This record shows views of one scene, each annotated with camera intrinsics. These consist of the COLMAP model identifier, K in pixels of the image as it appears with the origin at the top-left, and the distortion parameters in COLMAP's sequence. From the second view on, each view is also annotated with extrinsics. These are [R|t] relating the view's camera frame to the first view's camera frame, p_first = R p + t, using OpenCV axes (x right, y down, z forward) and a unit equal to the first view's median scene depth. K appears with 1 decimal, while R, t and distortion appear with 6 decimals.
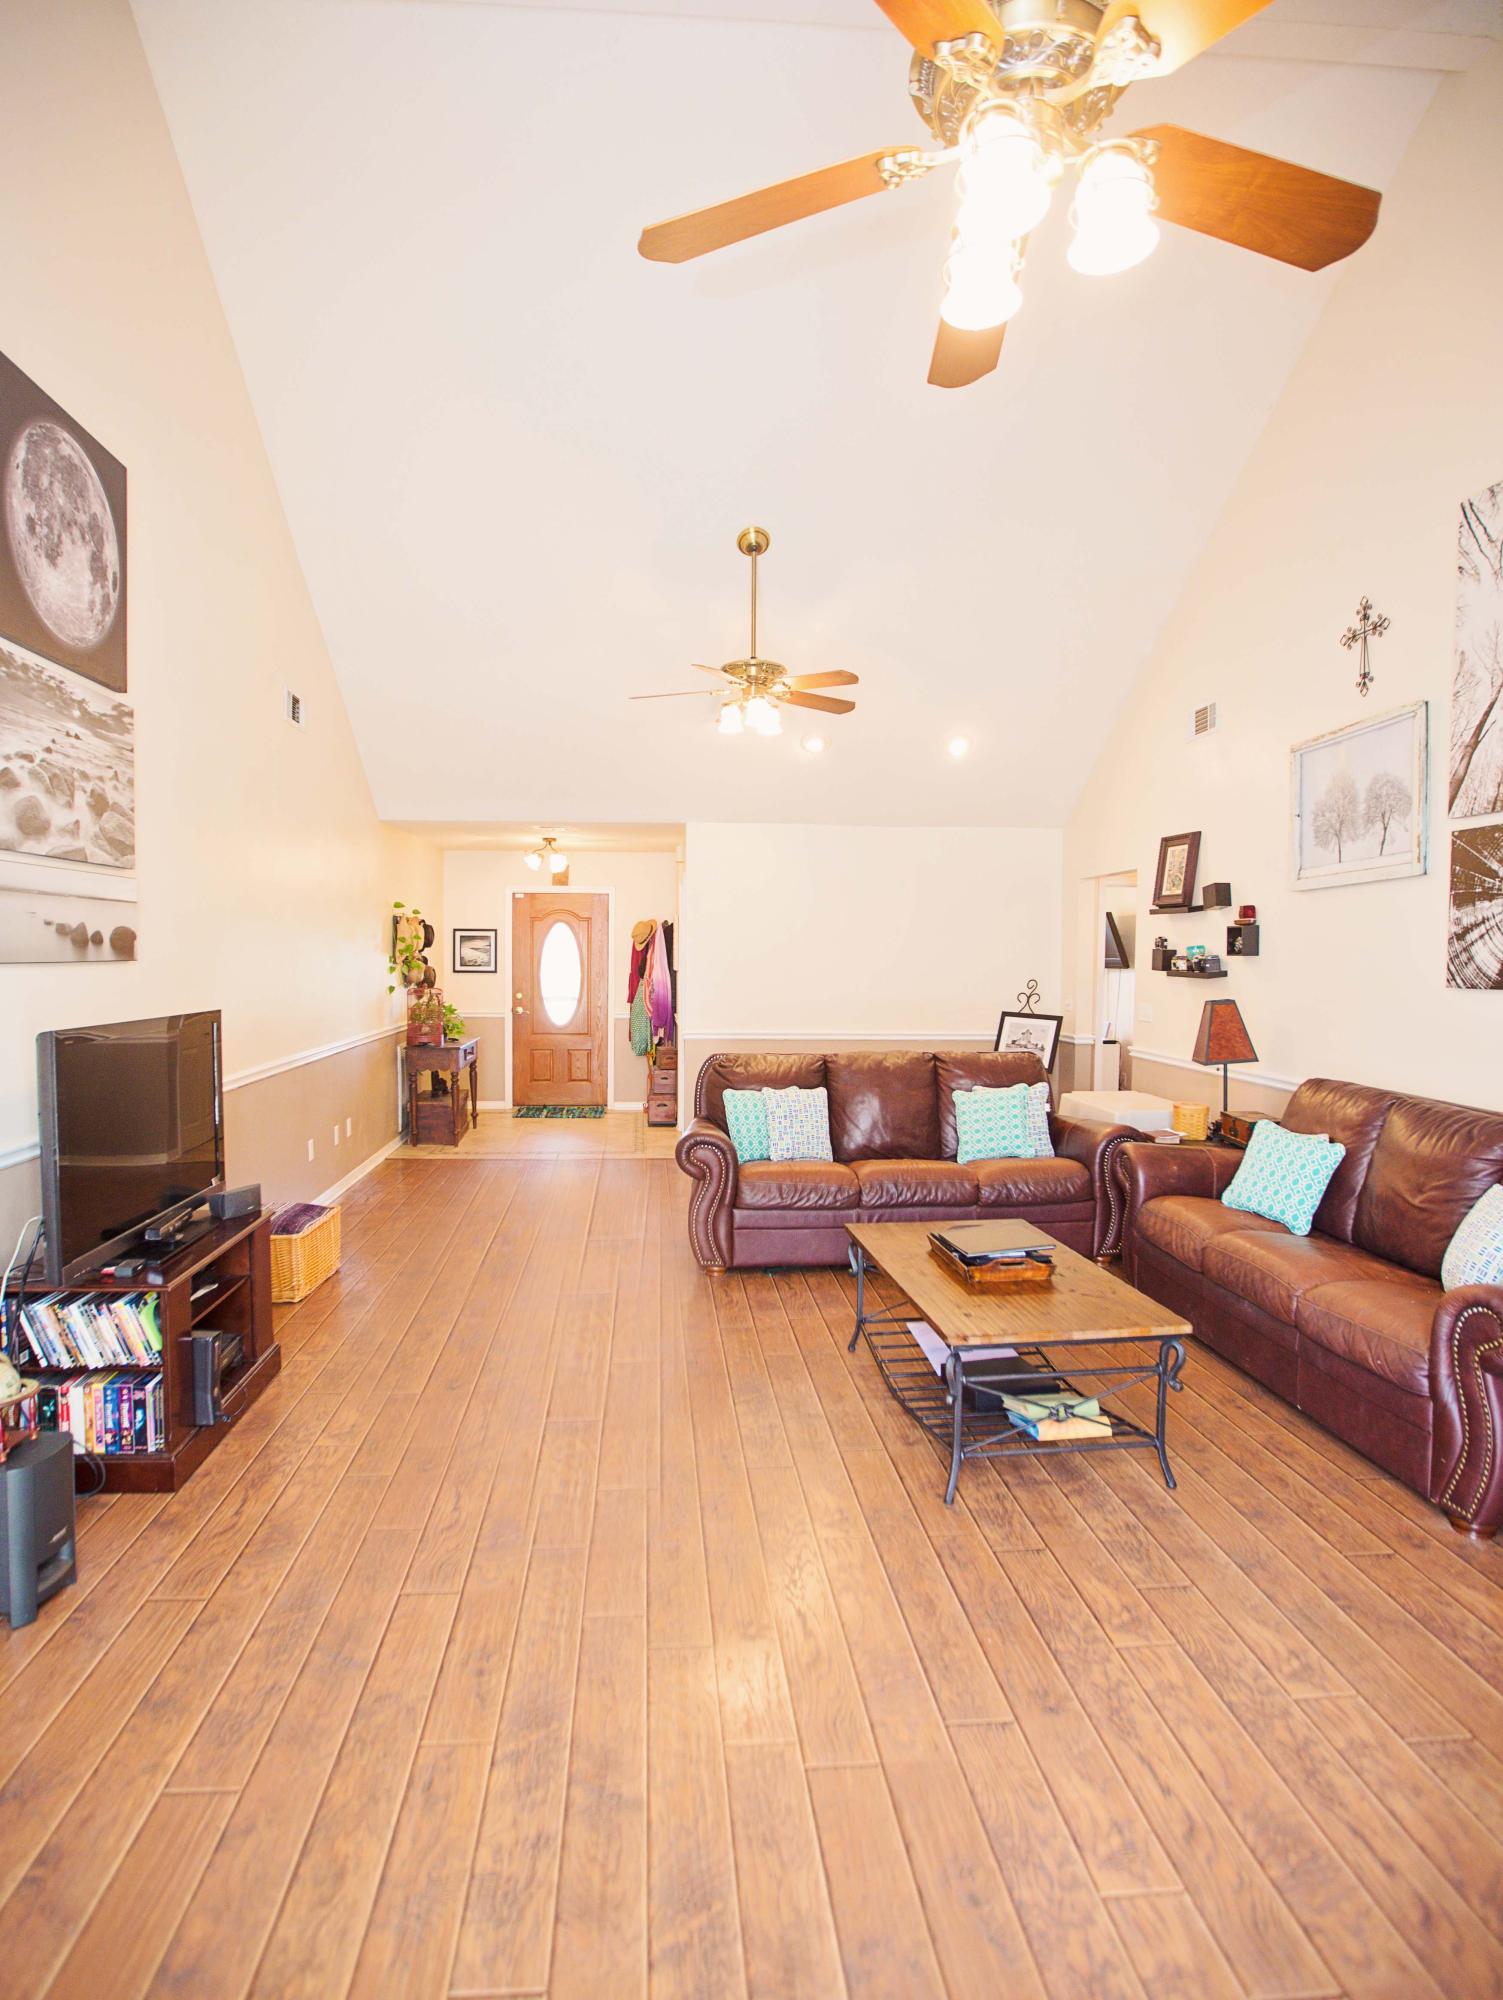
lens RADIAL K [[1062.1, 0, 754.1], [0, 1062.1, 998.1], [0, 0, 1]] dist [-0.005912, 0.003965]
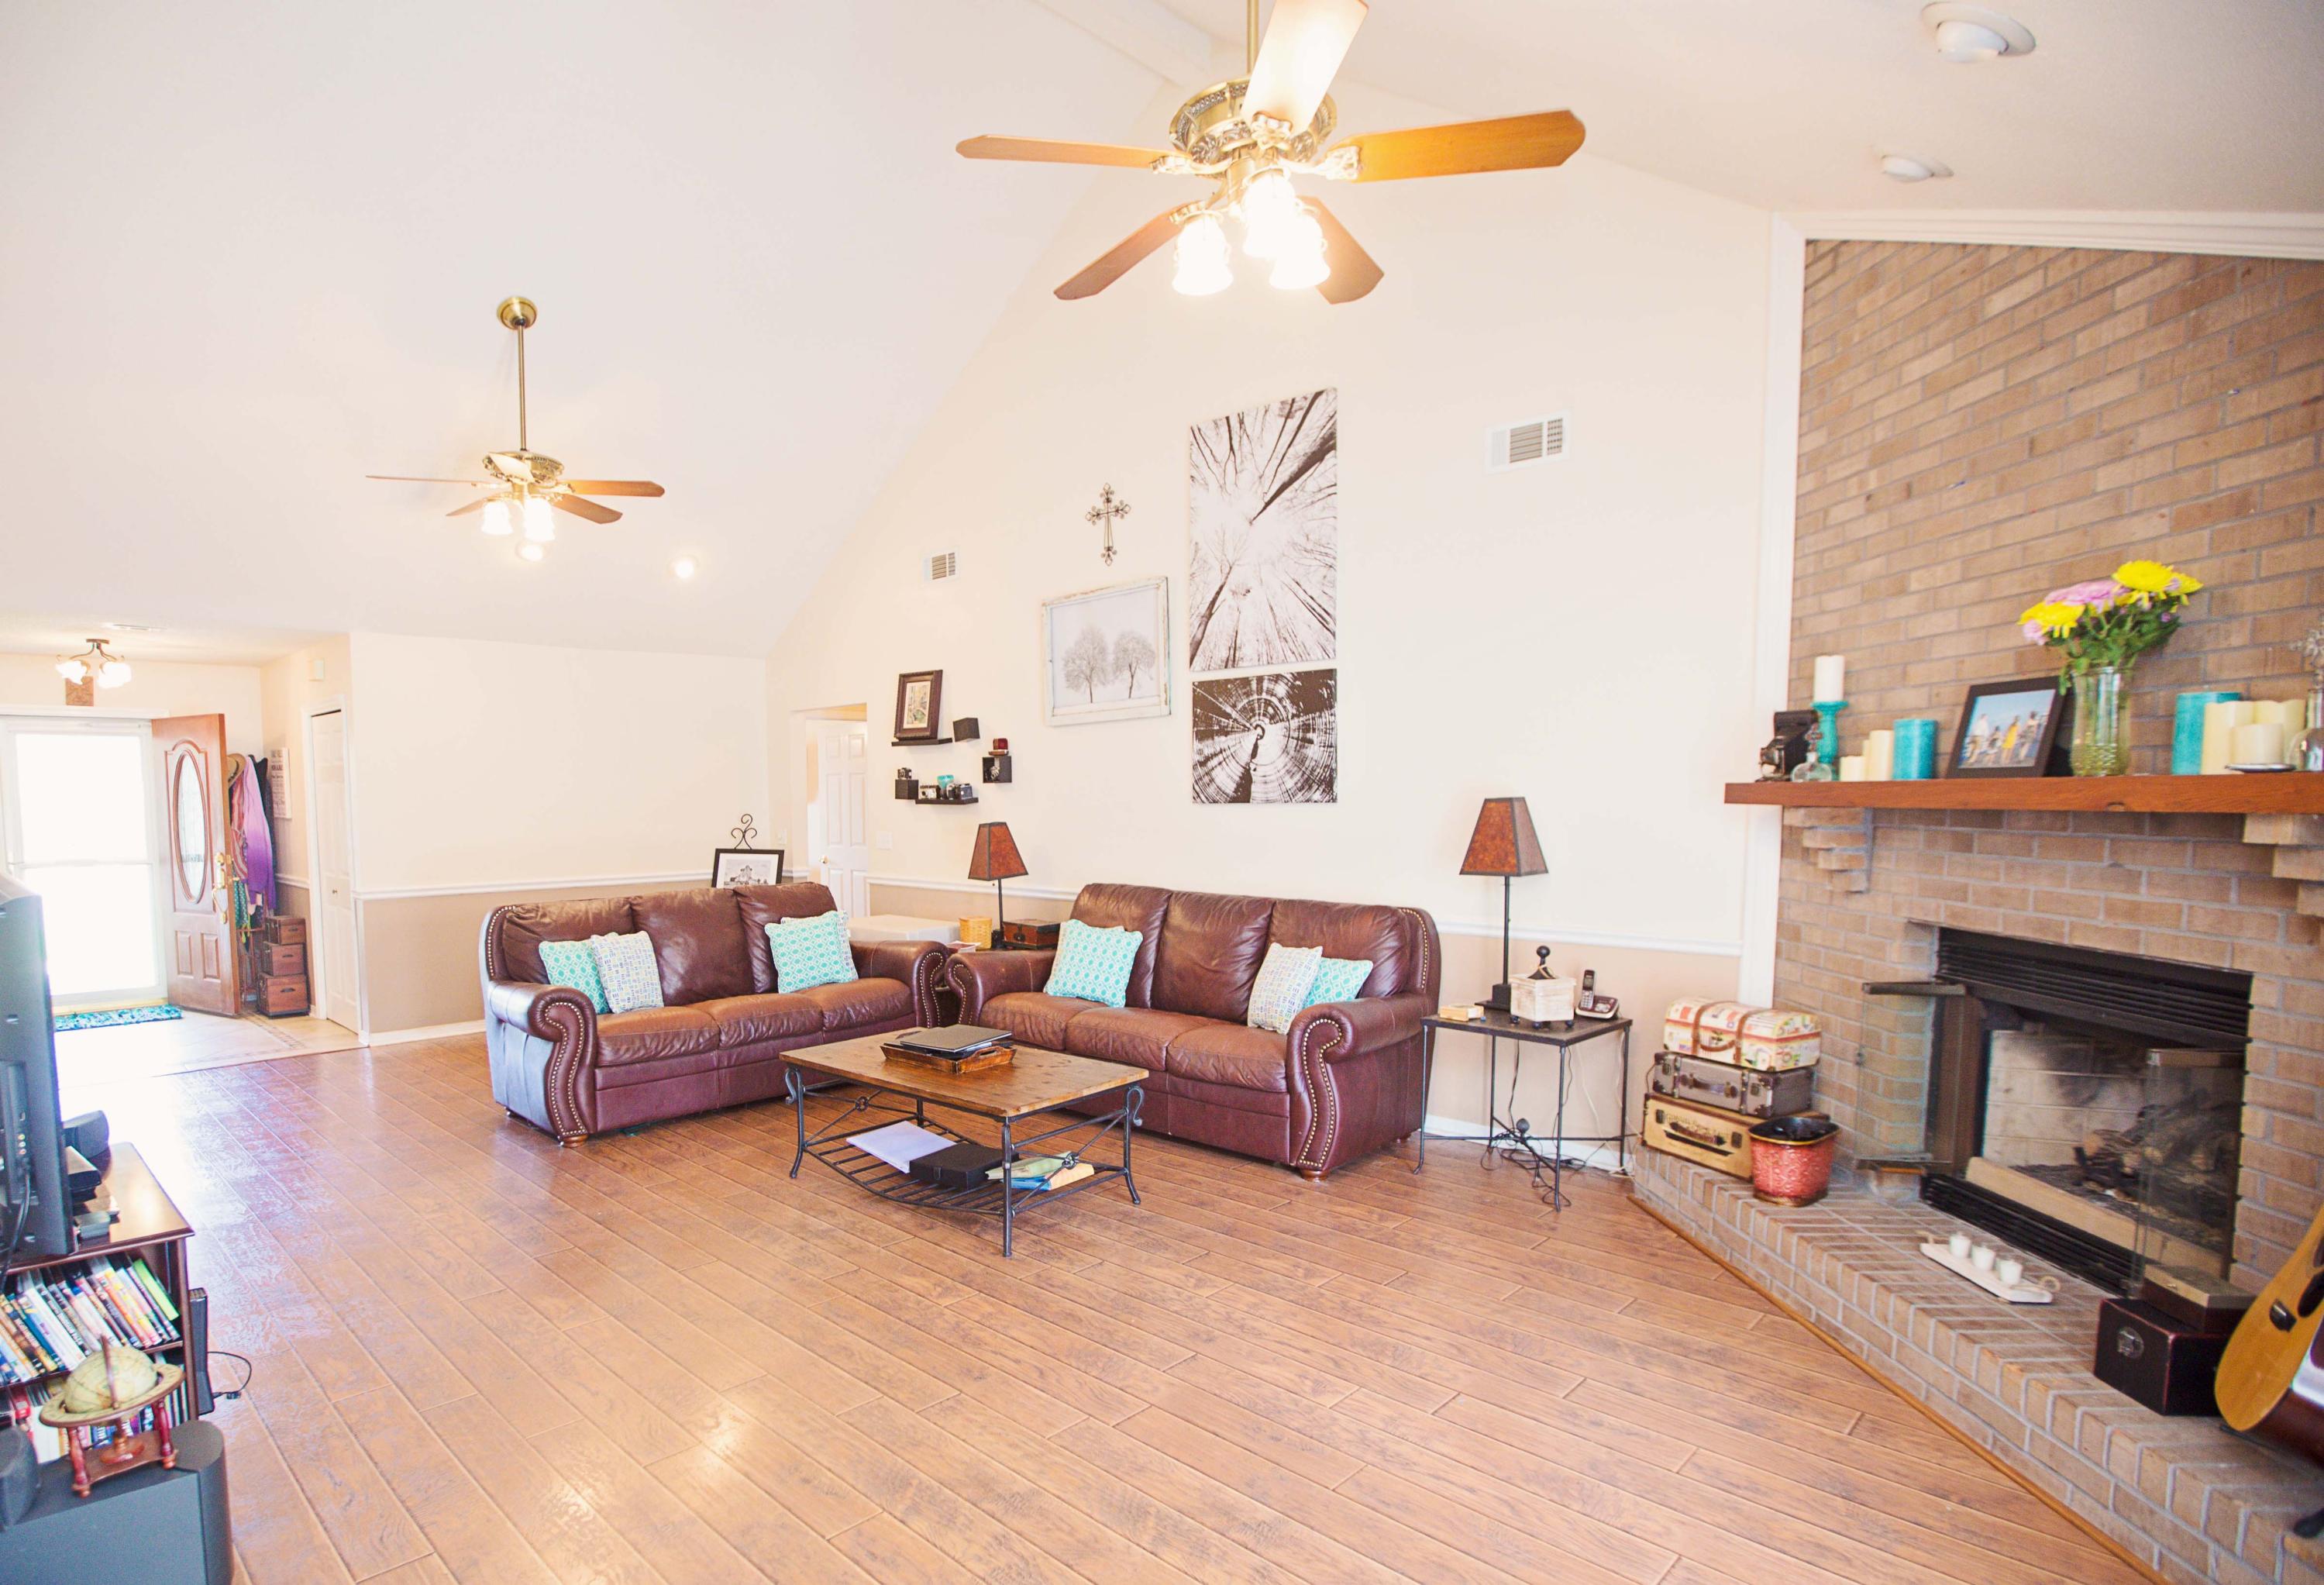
lens RADIAL K [[1190.9, 0, 983.1], [0, 1190.9, 881.0], [0, 0, 1]] dist [-0.038128, 0.012044]
pose [[0.802508, -0.059733, 0.593643, -0.296477], [0.042112, 0.998165, 0.043509, 0.007539], [-0.595153, -0.009917, 0.803551, -0.006319]]
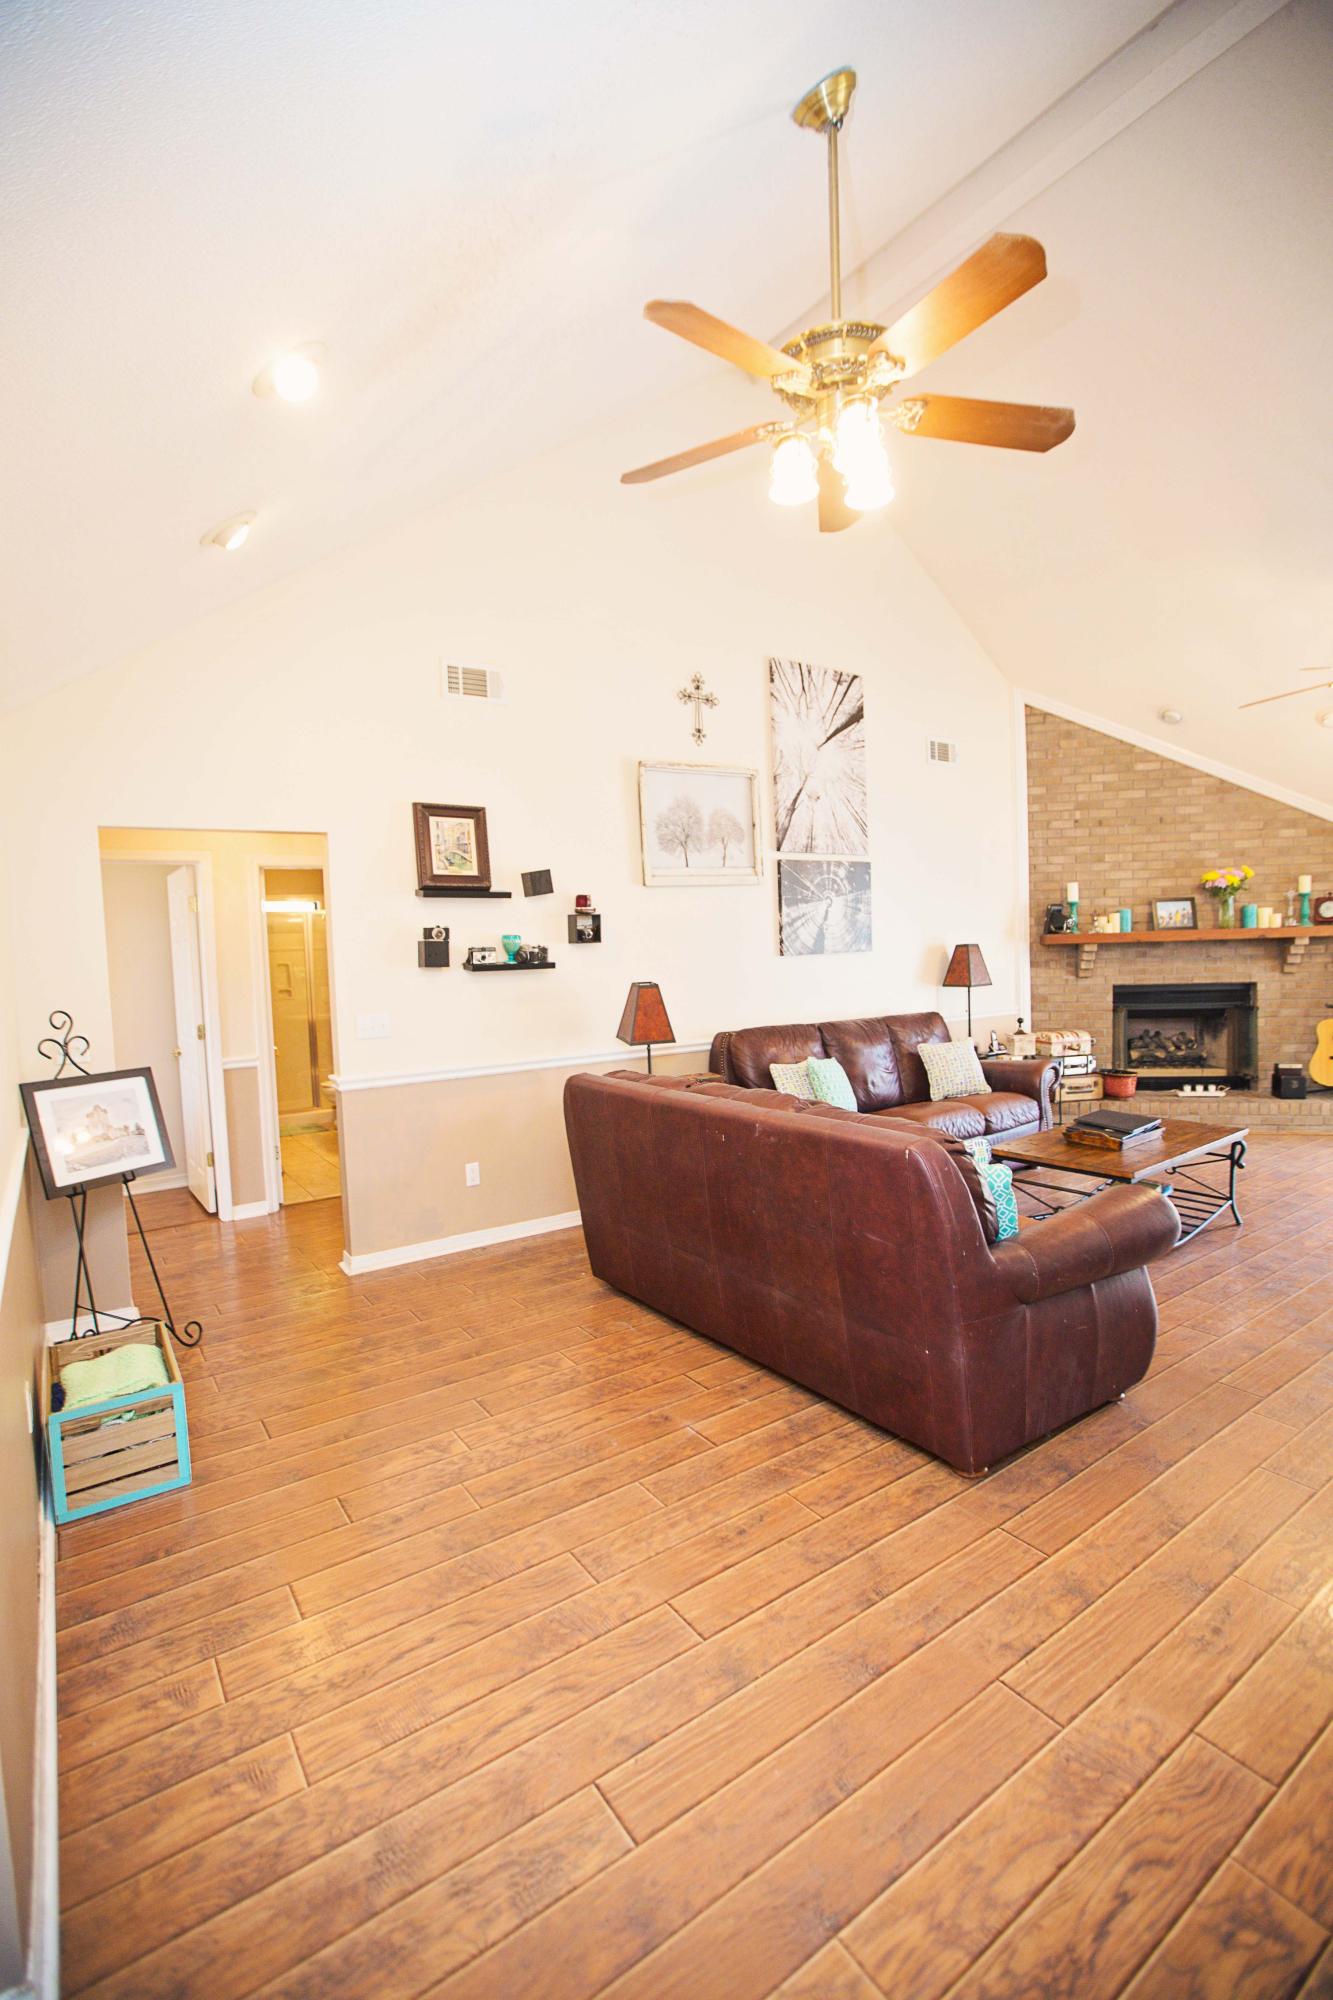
lens RADIAL K [[926.3, 0, 669.4], [0, 926.3, 994.7], [0, 0, 1]] dist [-0.041070, 0.013266]
pose [[-0.489159, -0.039337, 0.871307, -0.355967], [0.067380, 0.994293, 0.082717, -0.057051], [-0.869588, 0.099171, -0.483717, 1.320856]]
